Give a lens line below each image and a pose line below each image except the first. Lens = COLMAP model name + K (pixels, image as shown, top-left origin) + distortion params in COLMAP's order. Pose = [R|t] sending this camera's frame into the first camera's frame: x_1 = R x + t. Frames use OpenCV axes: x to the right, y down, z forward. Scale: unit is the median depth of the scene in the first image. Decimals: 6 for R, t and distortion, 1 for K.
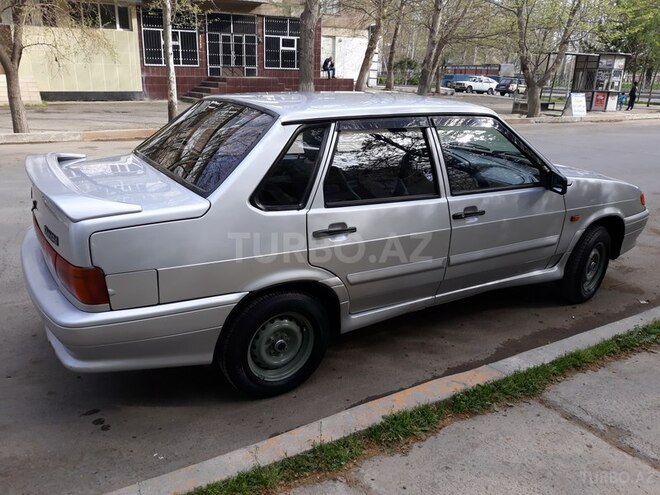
lens RADIAL K [[553.0, 0, 326.7], [0, 553.0, 248.2], [0, 0, 1]] dist [-0.018177, 0.021274]
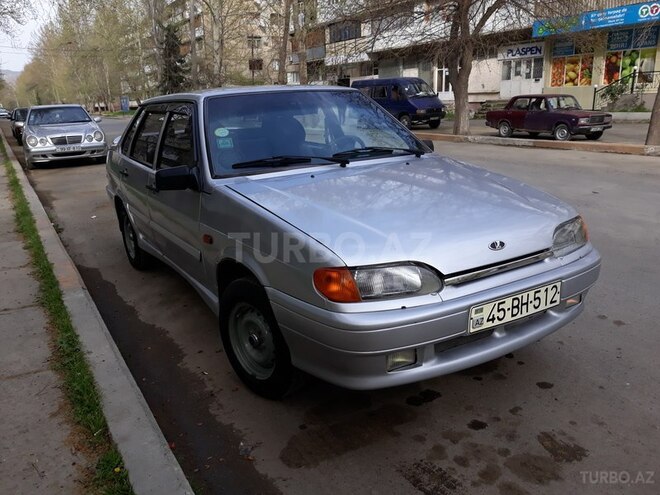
lens RADIAL K [[553.0, 0, 326.7], [0, 553.0, 248.2], [0, 0, 1]] dist [-0.018177, 0.021274]
pose [[-0.009156, 0.235185, -0.971908, 1.342481], [-0.275906, 0.933624, 0.228520, -0.294381], [0.961141, 0.270247, 0.056341, 1.272108]]
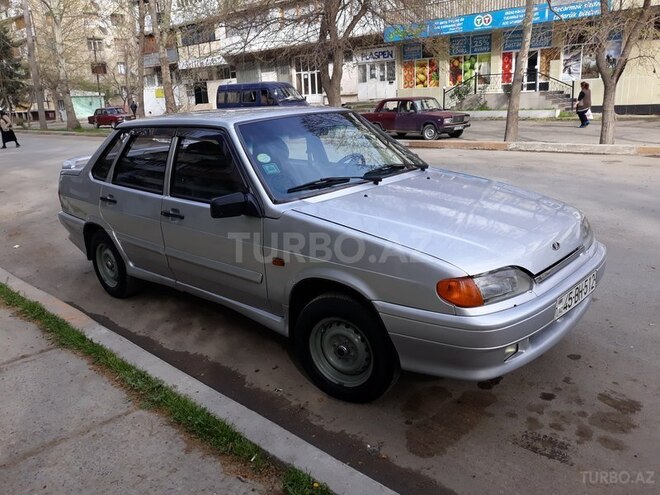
lens RADIAL K [[553.0, 0, 326.7], [0, 553.0, 248.2], [0, 0, 1]] dist [-0.018177, 0.021274]
pose [[0.253700, 0.222300, -0.941392, 1.367704], [-0.242883, 0.956693, 0.160457, -0.245619], [0.936293, 0.187940, 0.296706, 0.944693]]
